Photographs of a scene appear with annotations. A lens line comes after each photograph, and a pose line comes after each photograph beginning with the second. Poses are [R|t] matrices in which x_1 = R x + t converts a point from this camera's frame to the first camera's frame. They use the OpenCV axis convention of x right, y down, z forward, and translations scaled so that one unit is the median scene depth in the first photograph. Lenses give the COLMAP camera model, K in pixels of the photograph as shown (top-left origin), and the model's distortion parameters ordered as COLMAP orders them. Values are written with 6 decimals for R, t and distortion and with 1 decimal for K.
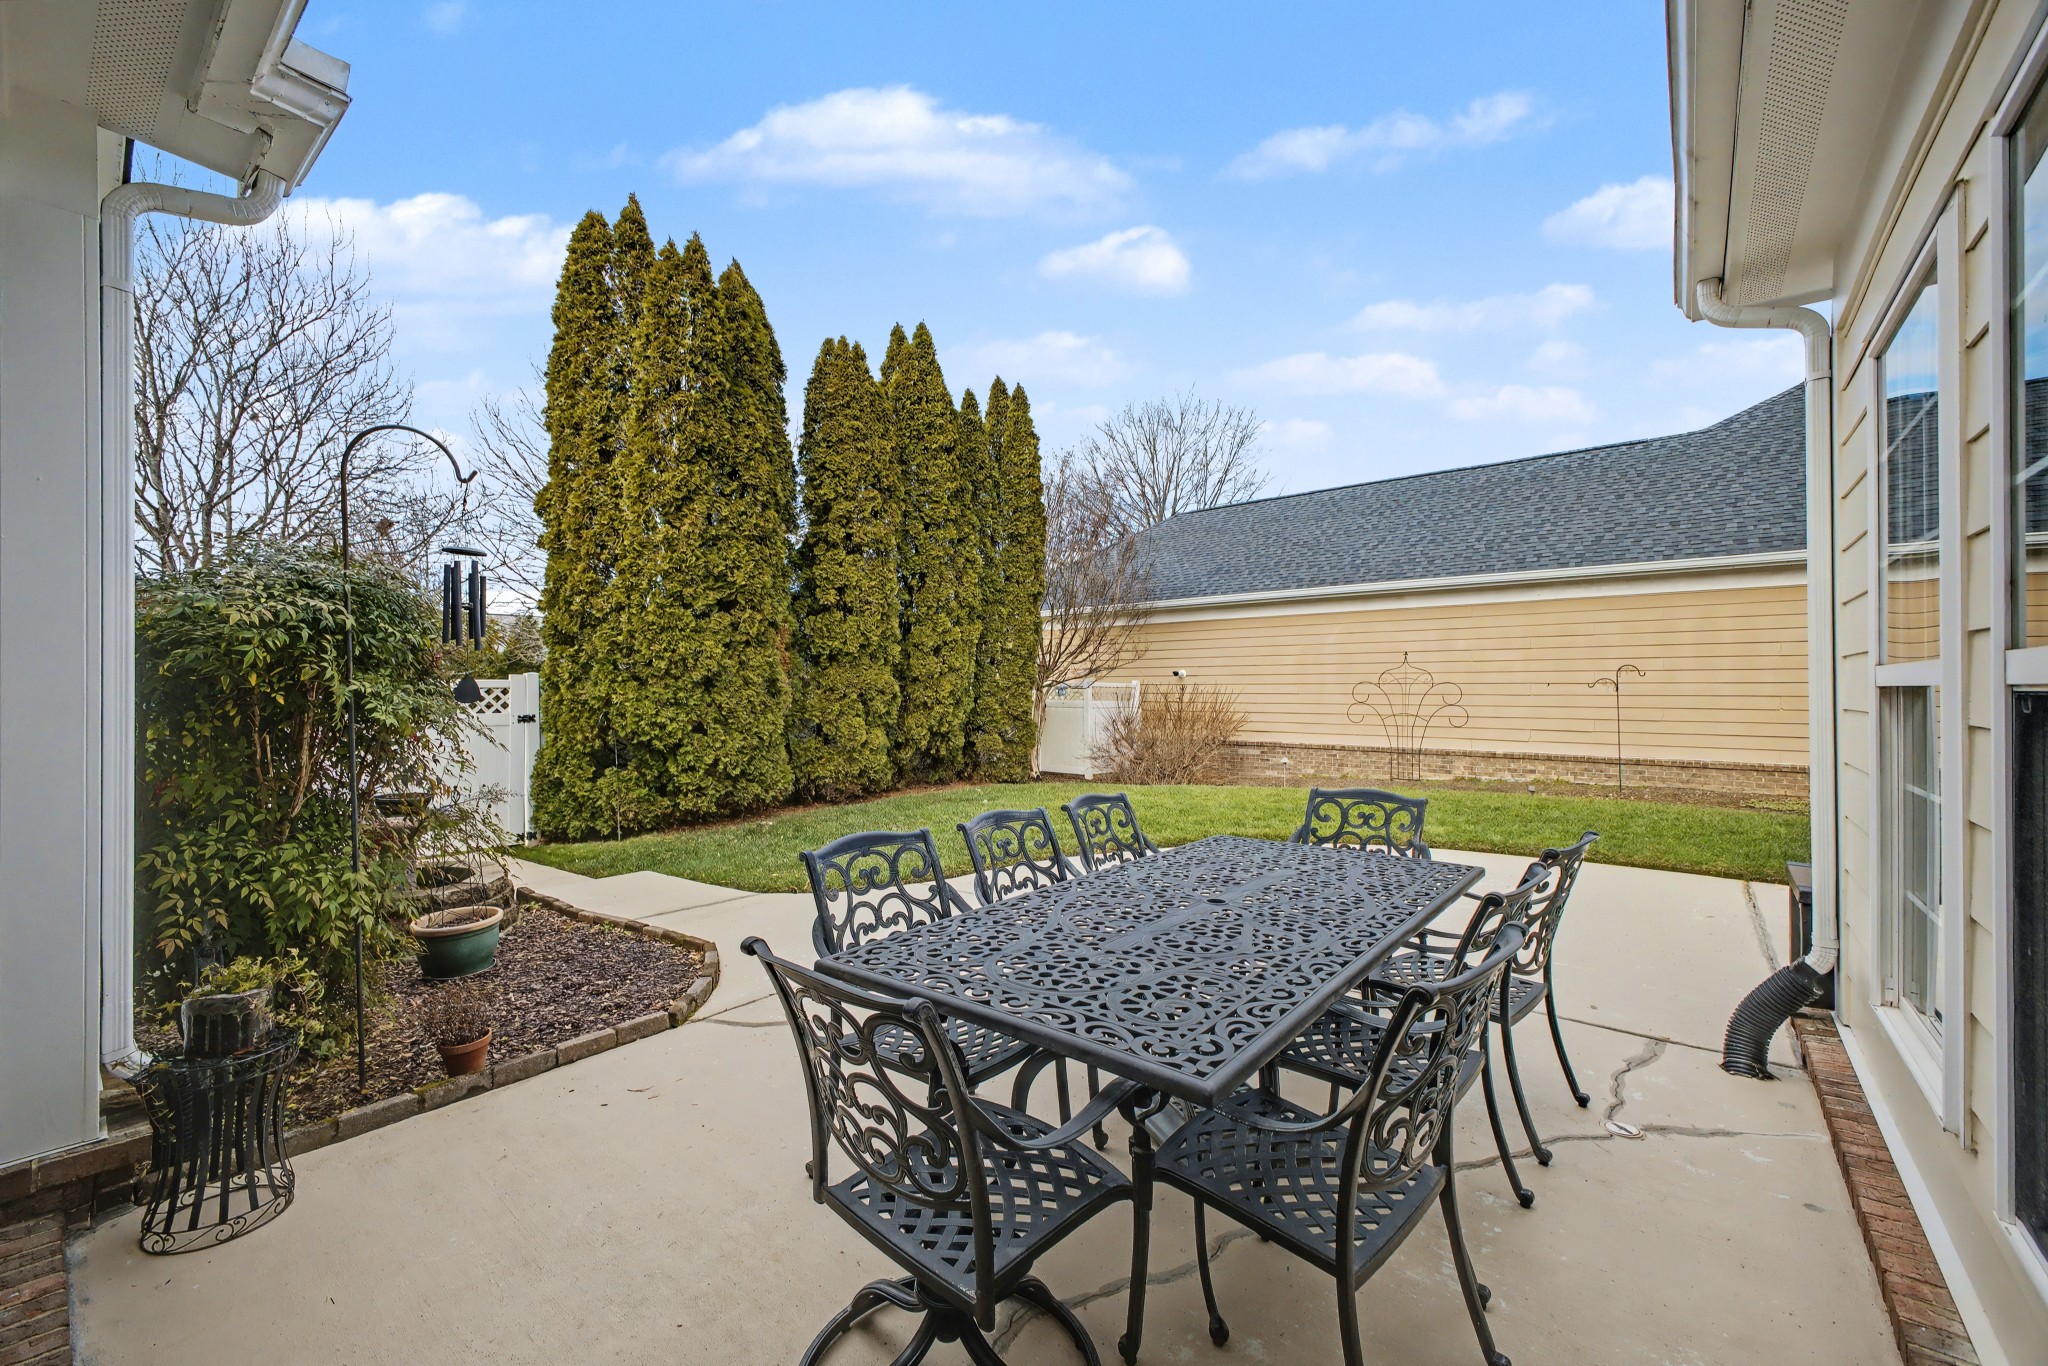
lens RADIAL K [[809.3, 0, 1023.8], [0, 809.3, 689.6], [0, 0, 1]] dist [-0.008430, 0.000241]
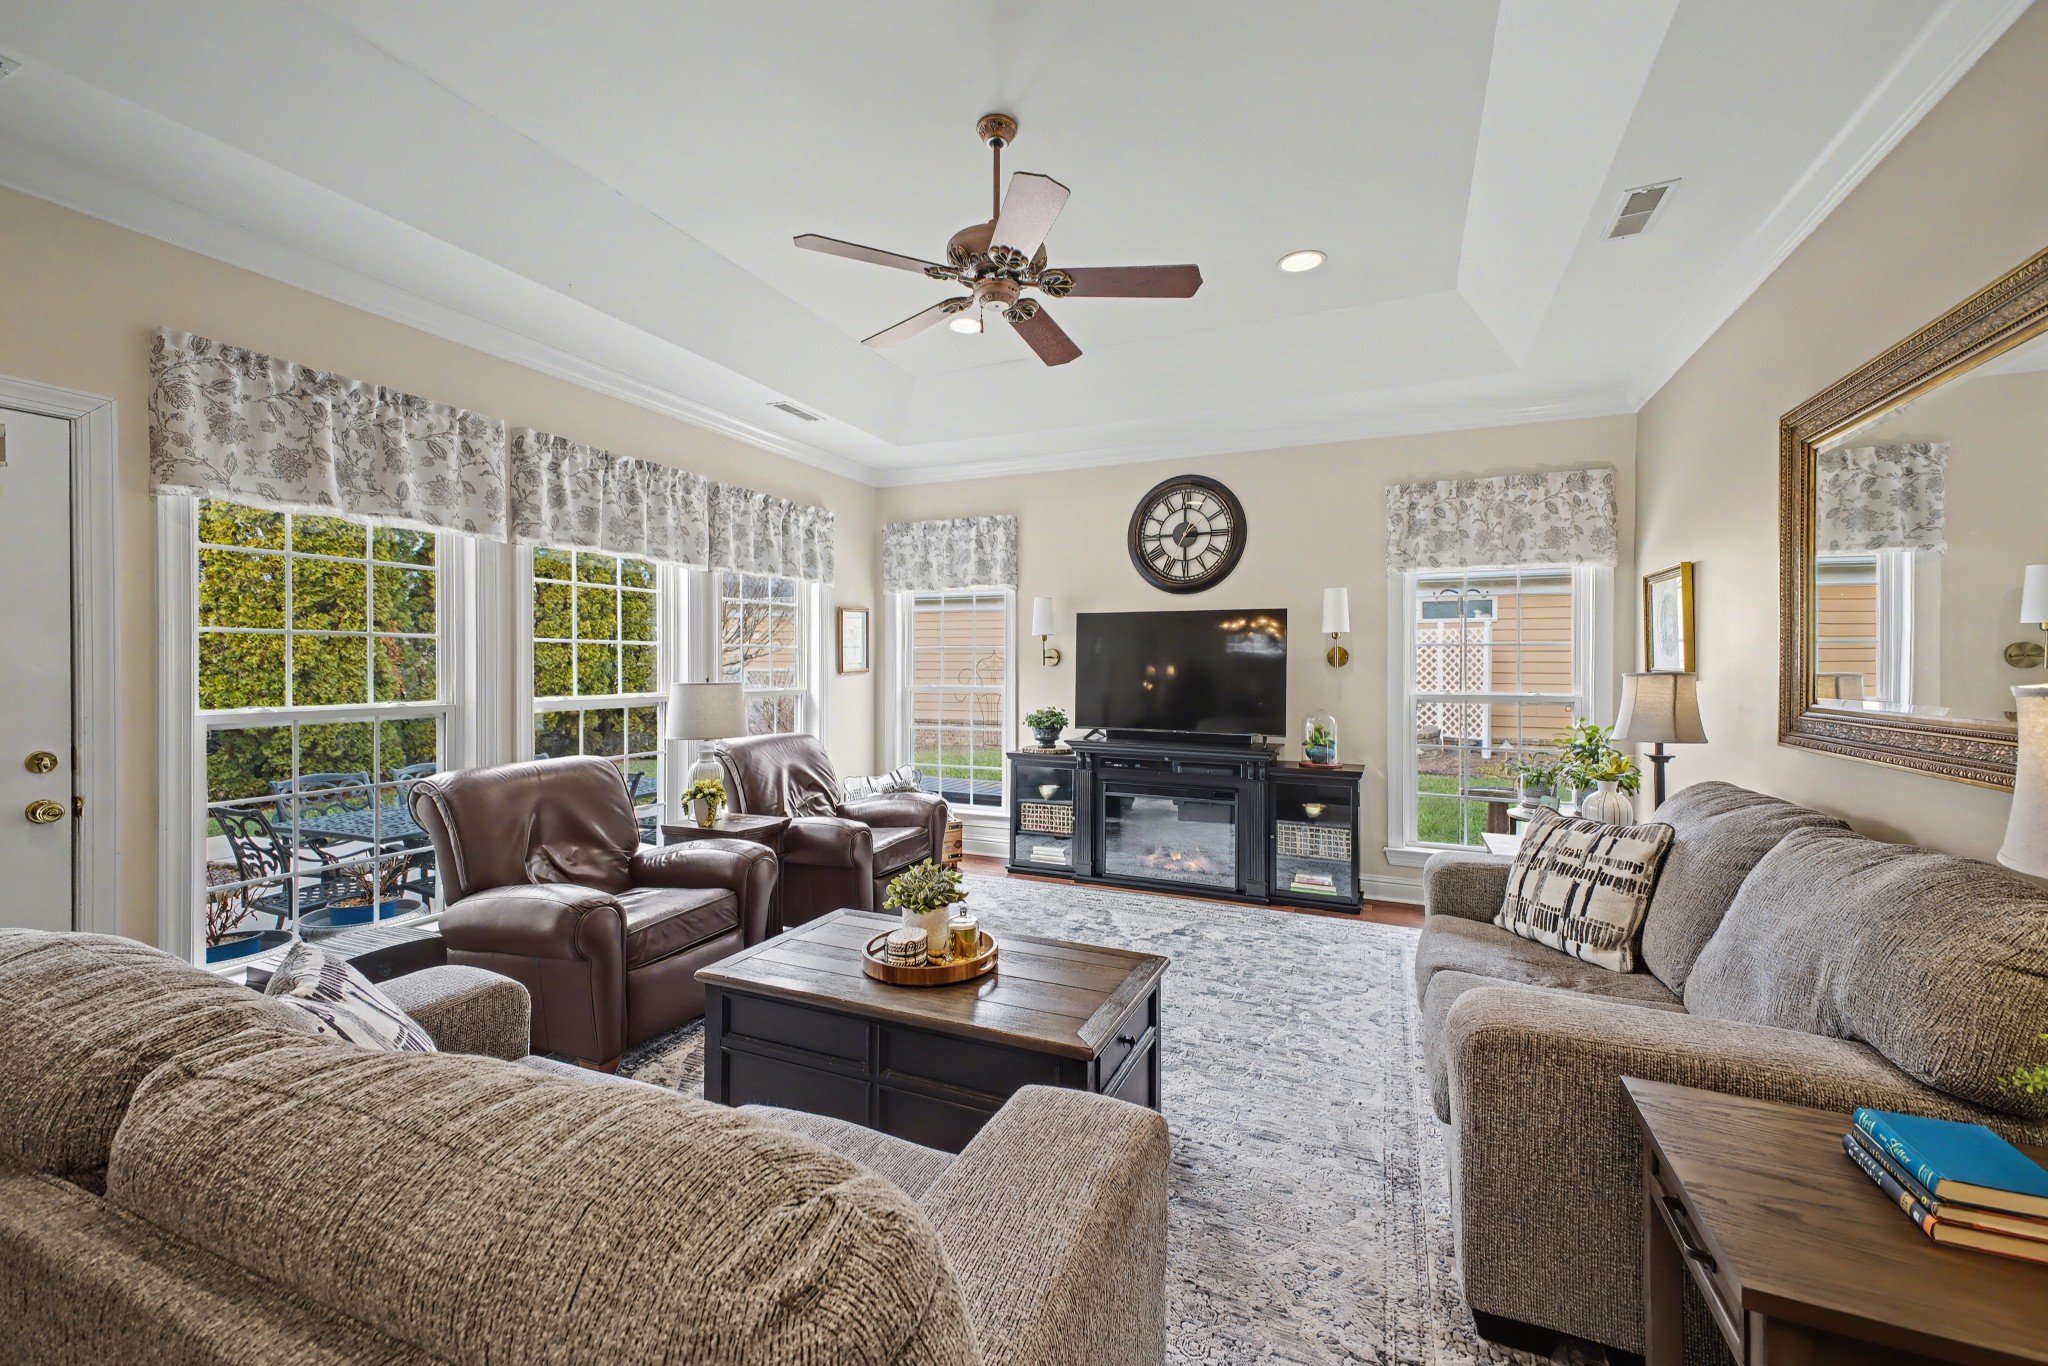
lens RADIAL K [[809.3, 0, 1016.5], [0, 809.3, 671.4], [0, 0, 1]] dist [-0.008430, 0.000241]
pose [[0.956834, -0.002802, 0.290621, 0.238720], [0.001515, 0.999988, 0.004652, -0.018201], [-0.290631, -0.004011, 0.956827, -0.373519]]
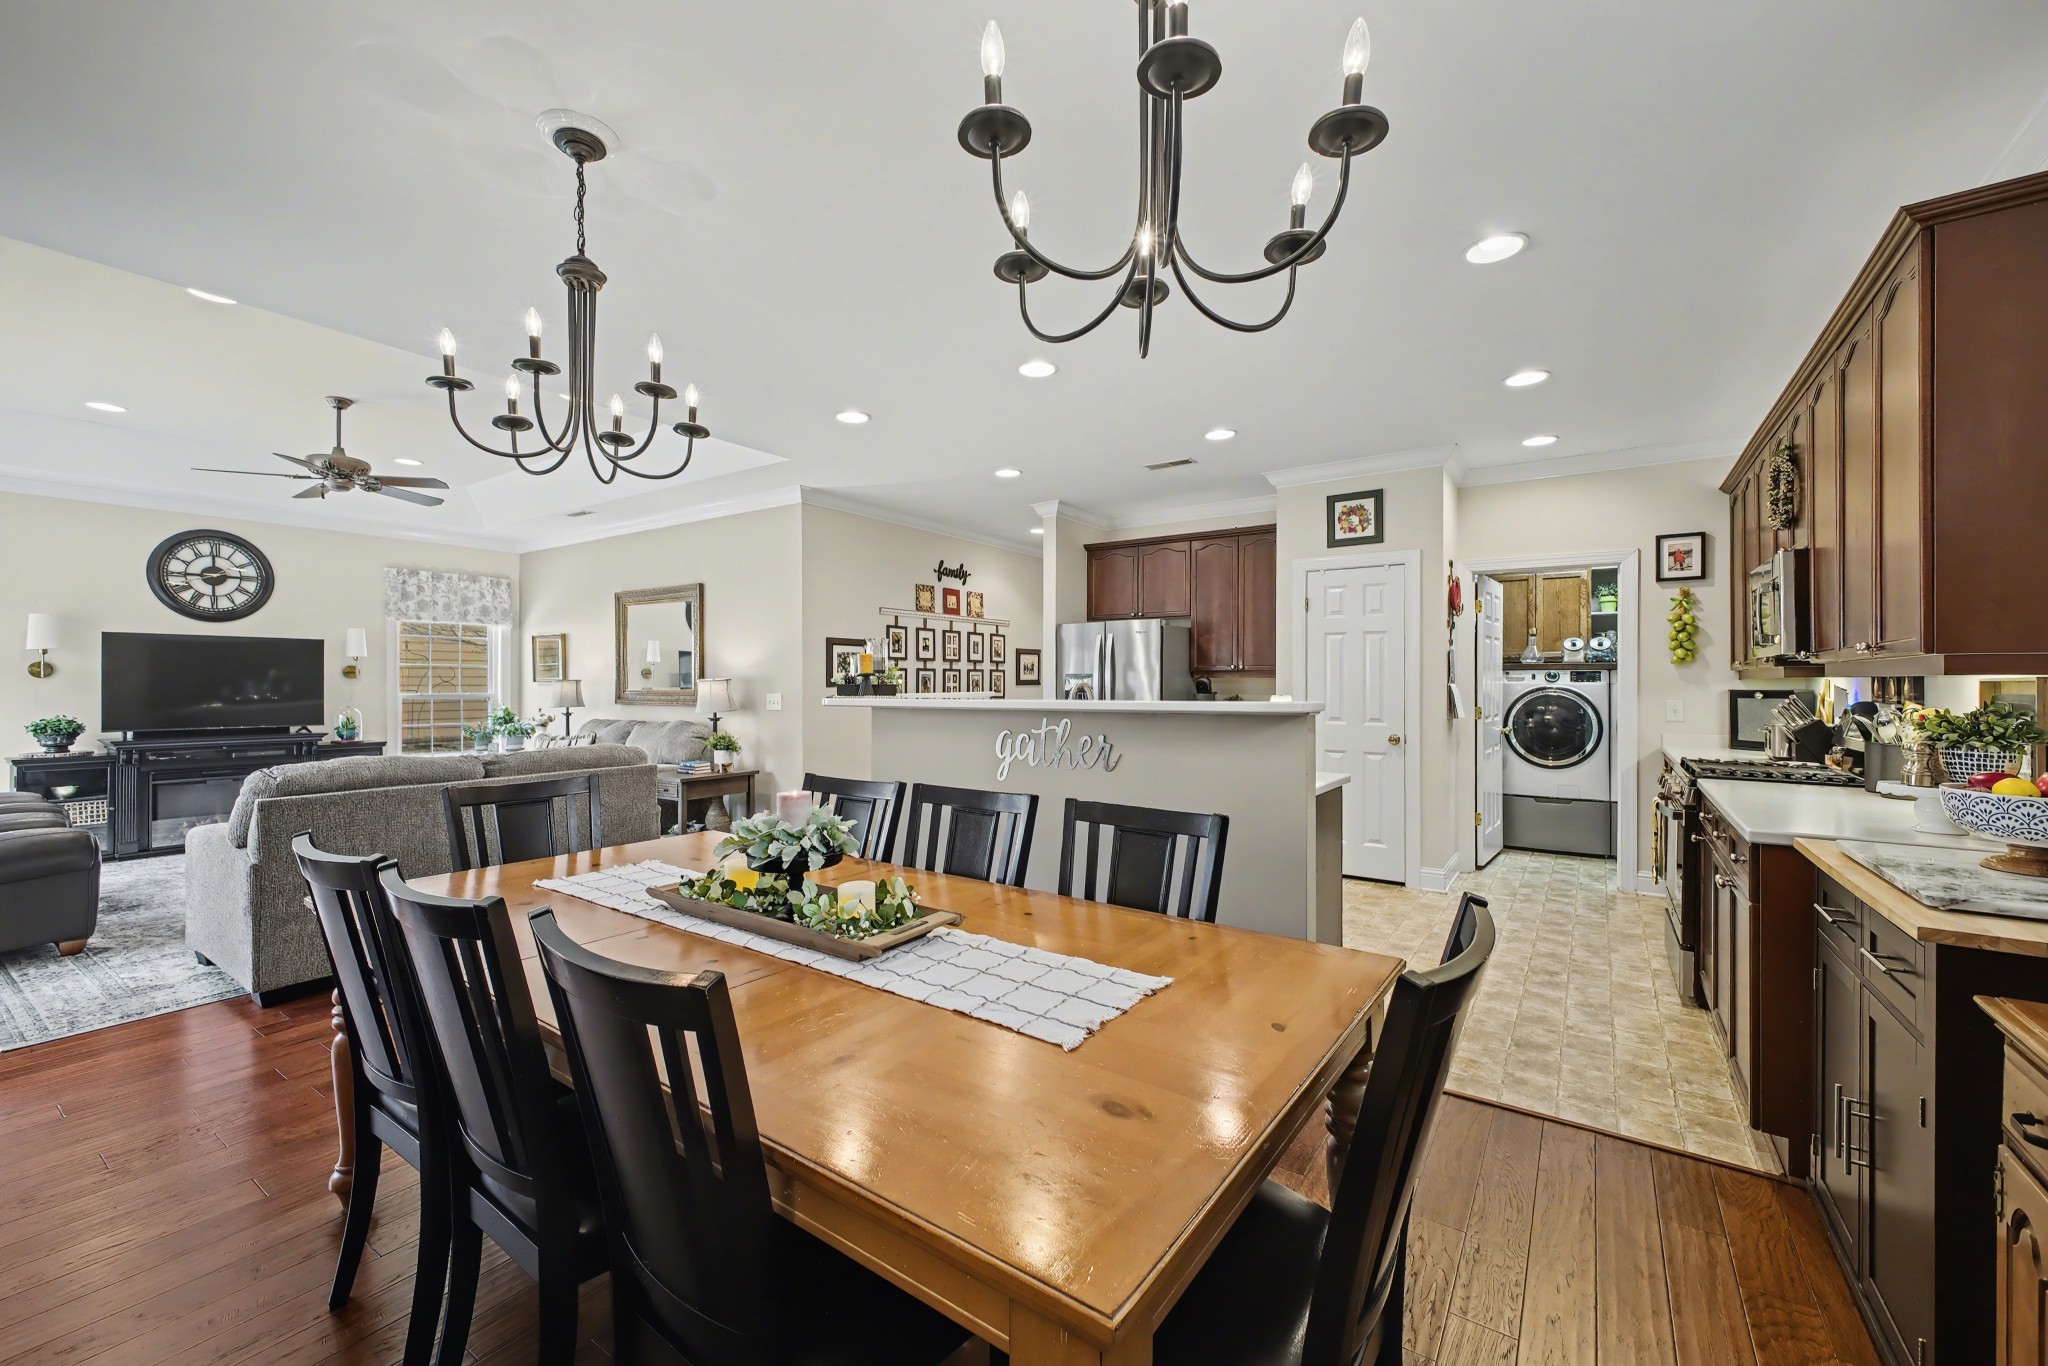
lens RADIAL K [[809.3, 0, 1011.4], [0, 809.3, 675.5], [0, 0, 1]] dist [-0.008430, 0.000241]
pose [[-0.100347, 0.006773, 0.994929, -1.617724], [0.004305, 0.999970, -0.006373, -0.003135], [-0.994943, 0.003644, -0.100374, -0.854342]]
